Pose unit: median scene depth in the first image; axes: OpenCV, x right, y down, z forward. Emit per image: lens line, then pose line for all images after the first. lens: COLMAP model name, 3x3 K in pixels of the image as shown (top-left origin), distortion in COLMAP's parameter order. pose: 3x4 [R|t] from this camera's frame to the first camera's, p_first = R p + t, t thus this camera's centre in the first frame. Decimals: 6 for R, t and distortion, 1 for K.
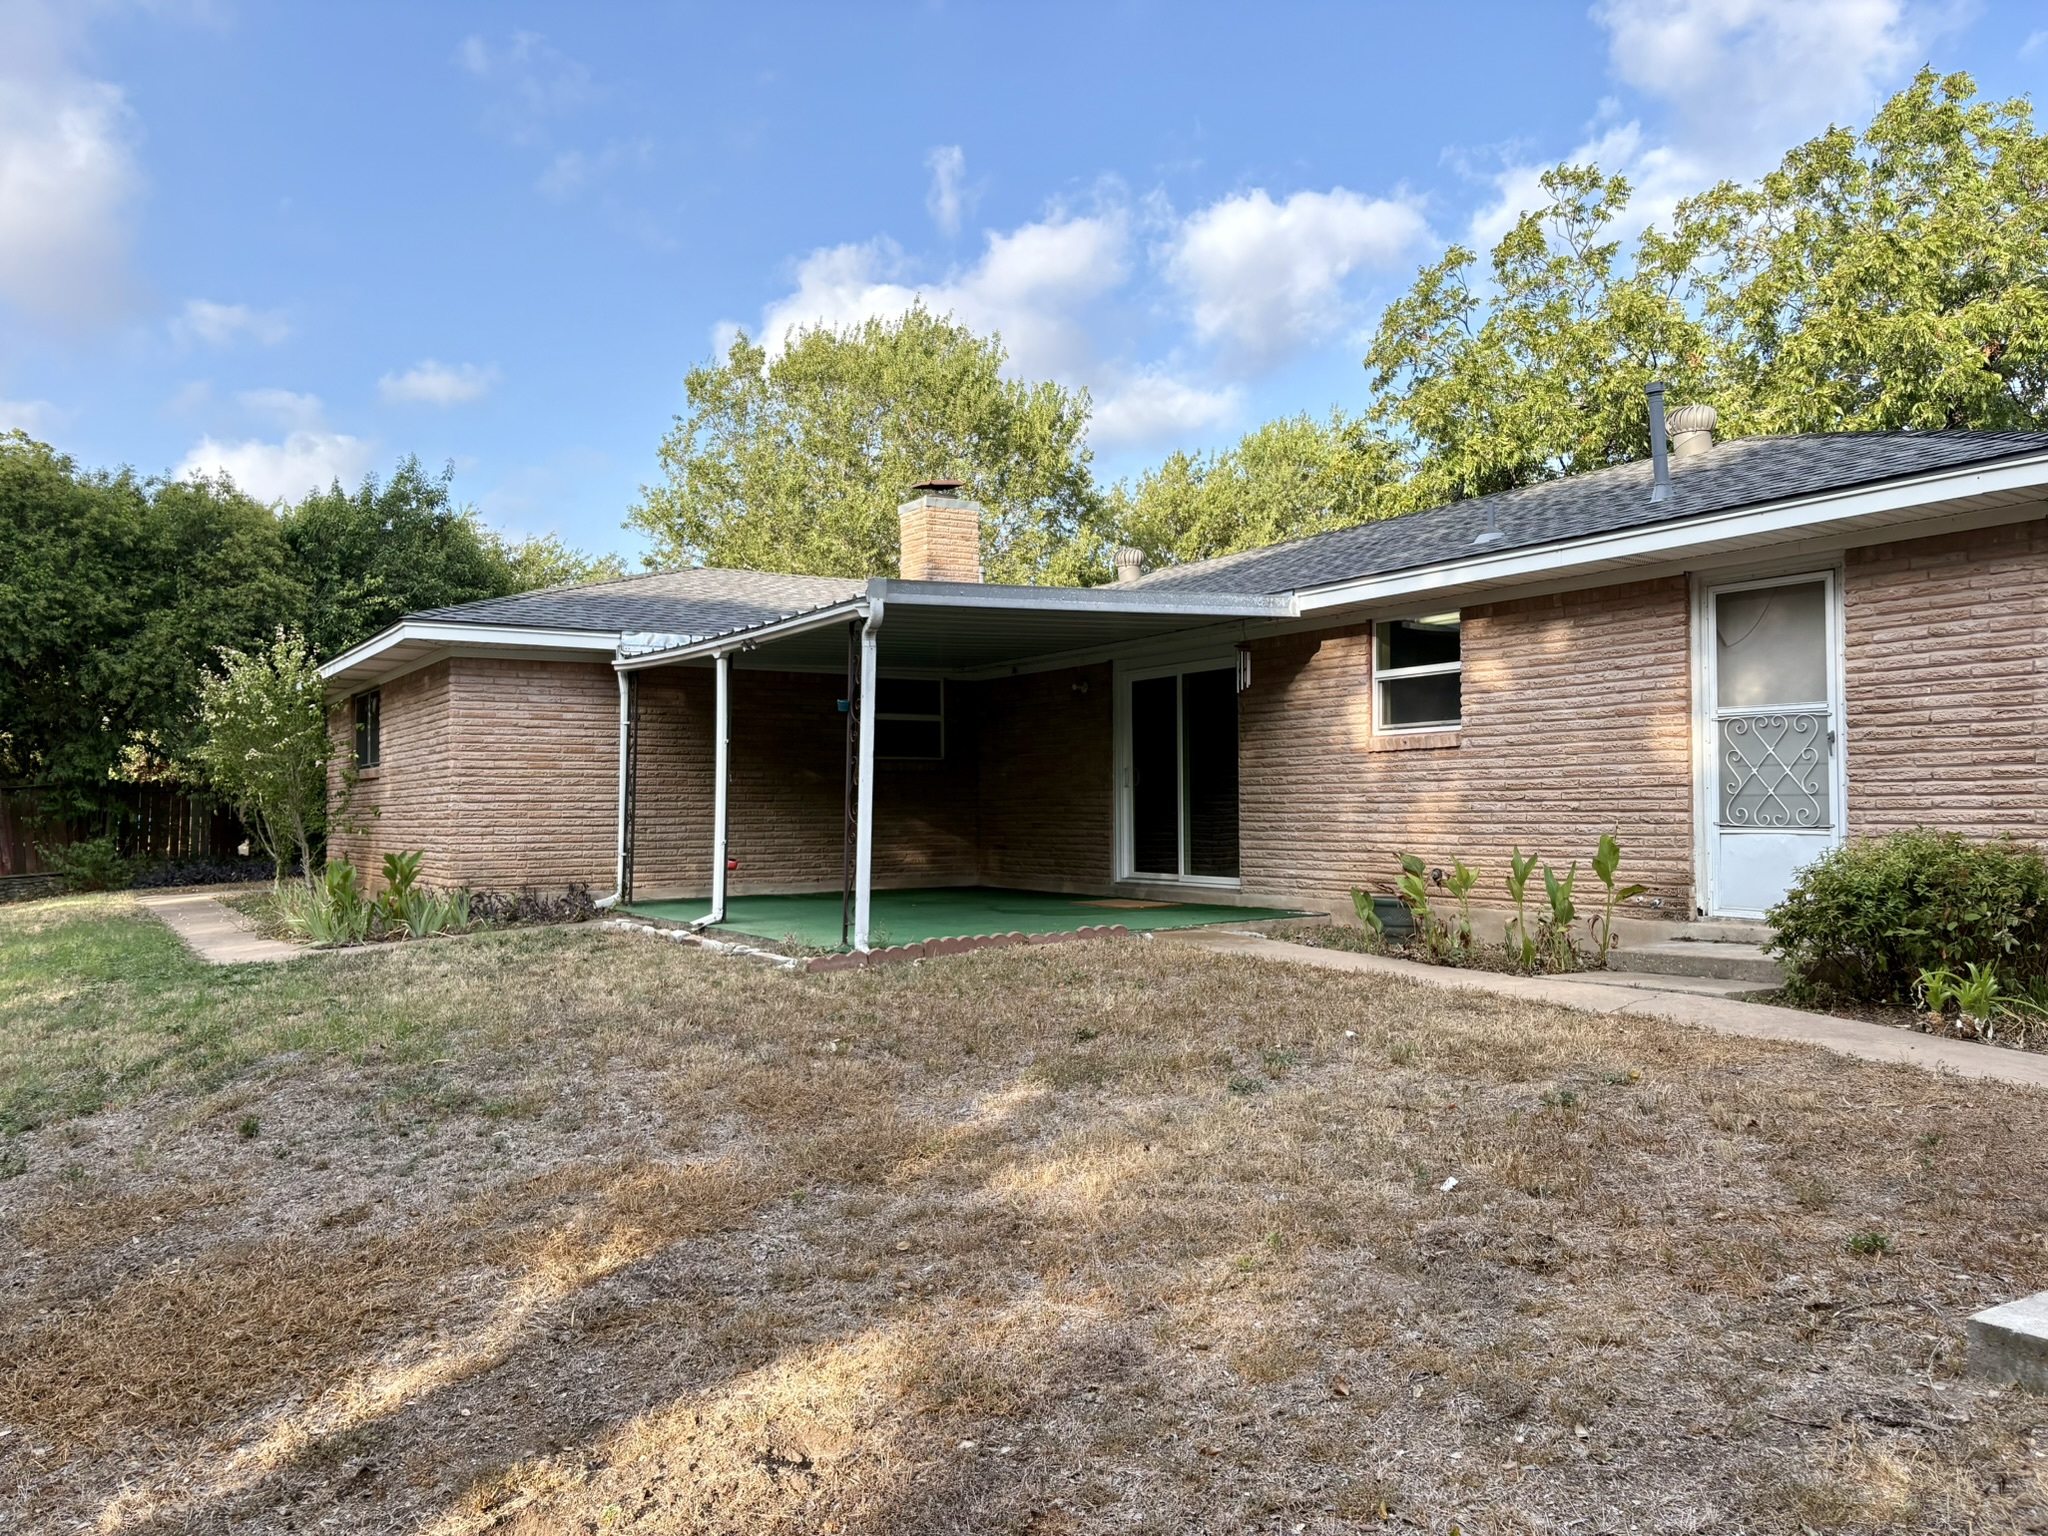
lens RADIAL K [[1563.1, 0, 1016.8], [0, 1563.1, 764.7], [0, 0, 1]] dist [0.034349, -0.010156]
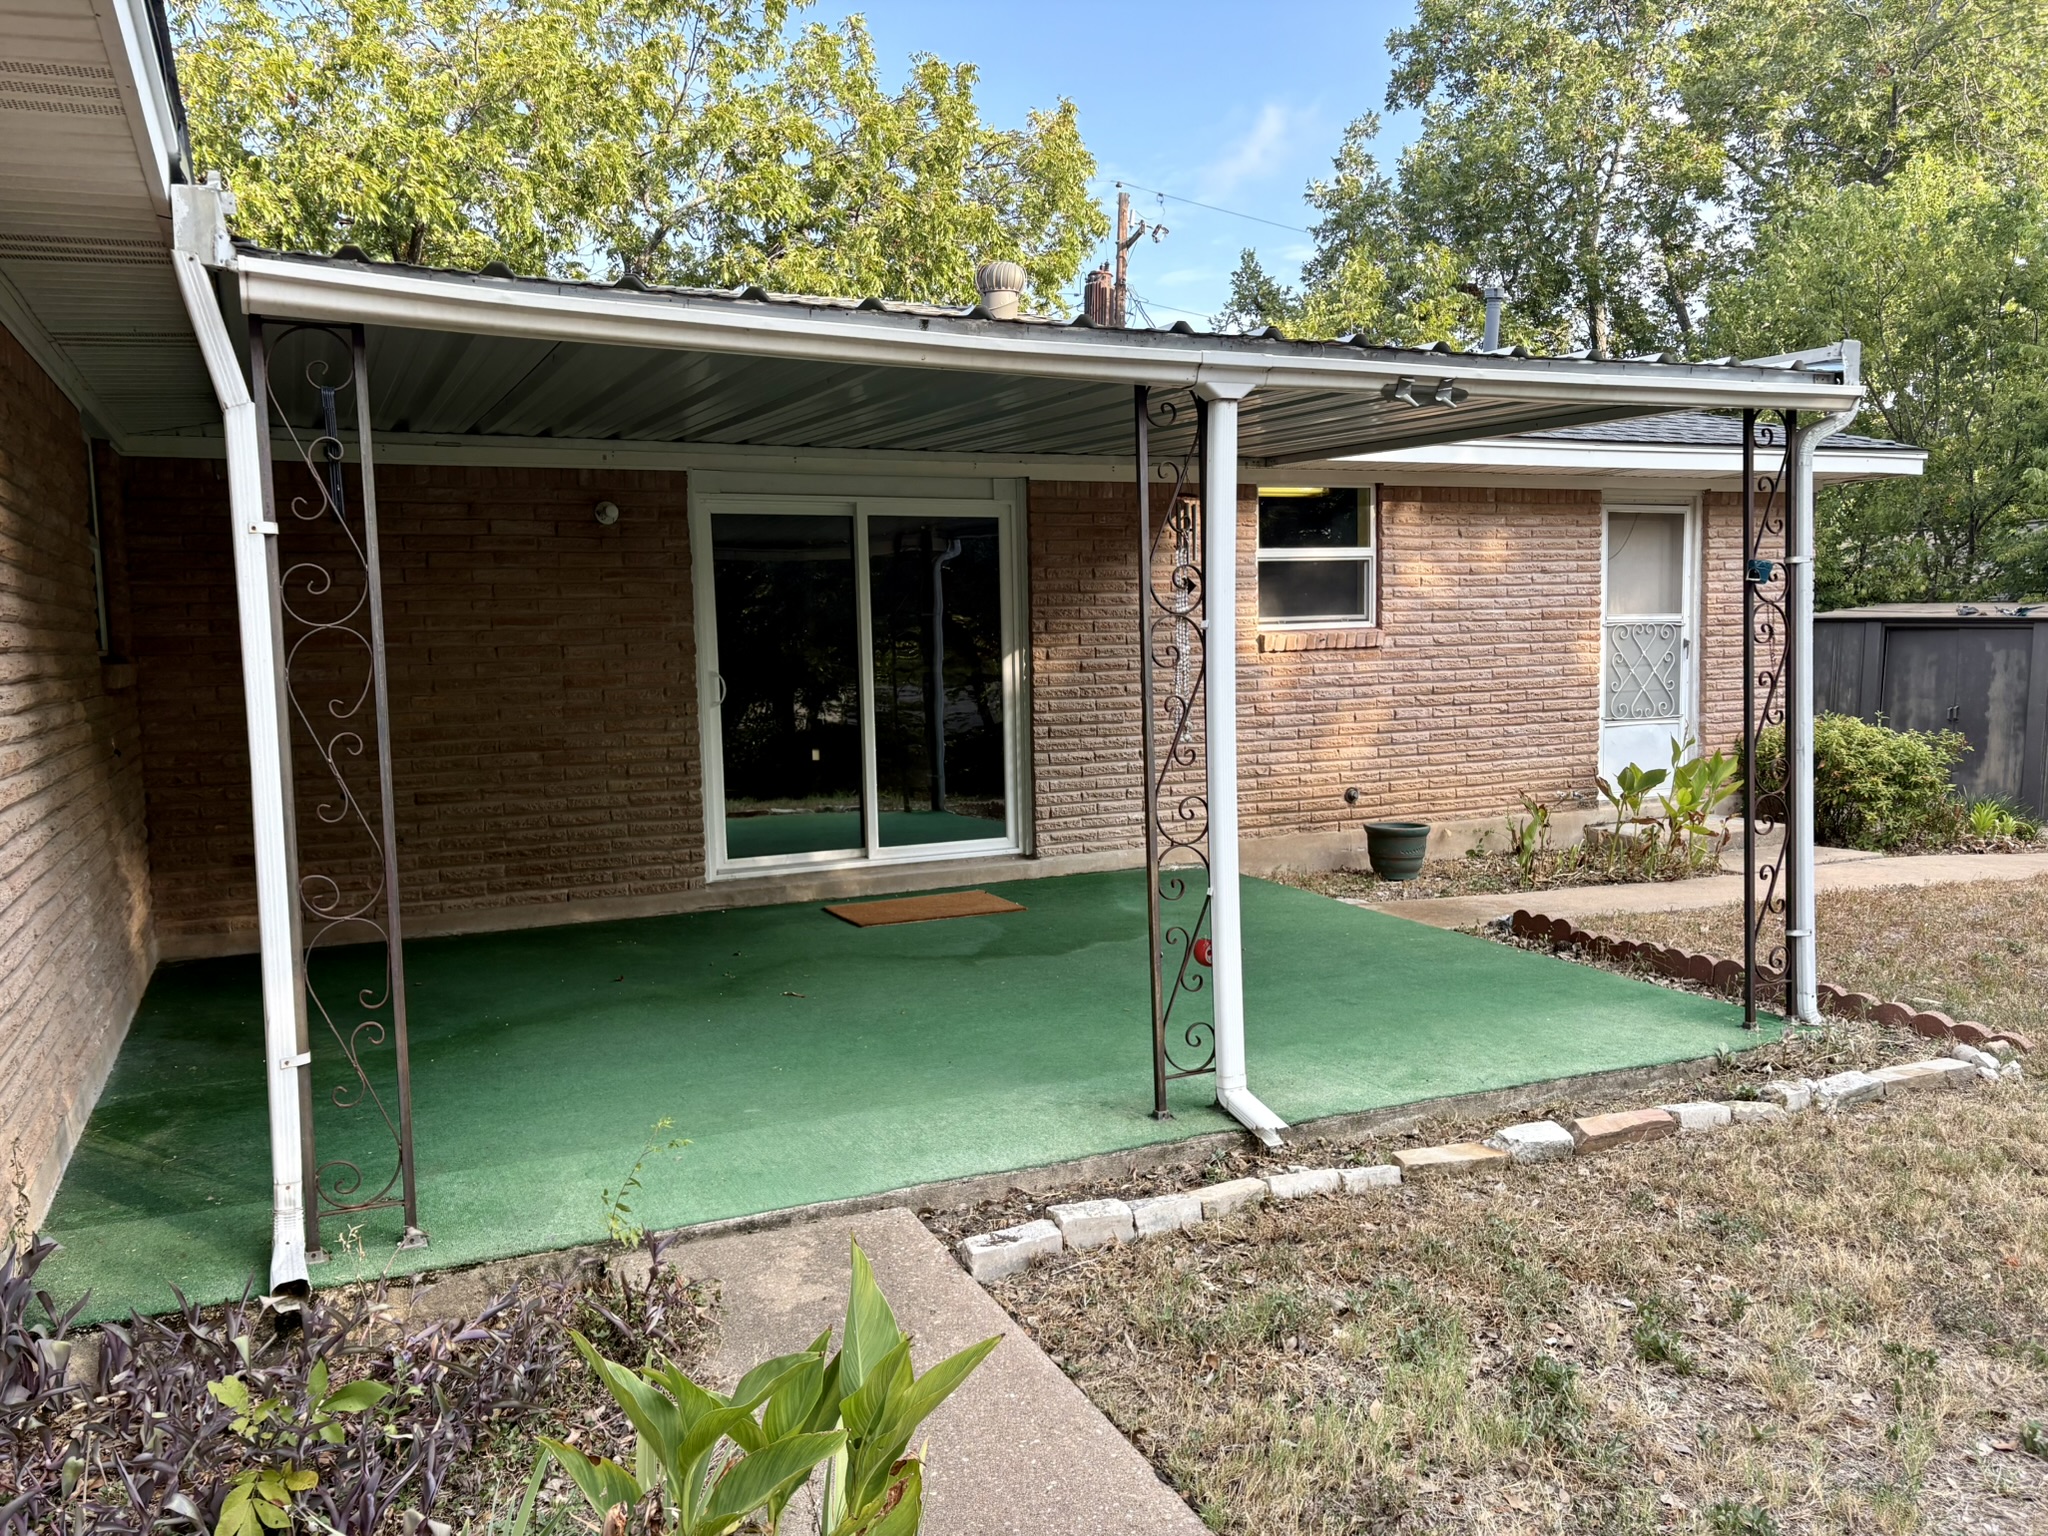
lens RADIAL K [[1563.1, 0, 1016.8], [0, 1563.1, 764.7], [0, 0, 1]] dist [0.034349, -0.010156]
pose [[0.125878, -0.077289, 0.989030, -0.642908], [-0.004930, 0.996899, 0.078531, -0.013739], [-0.992033, -0.014761, 0.125107, 1.140732]]
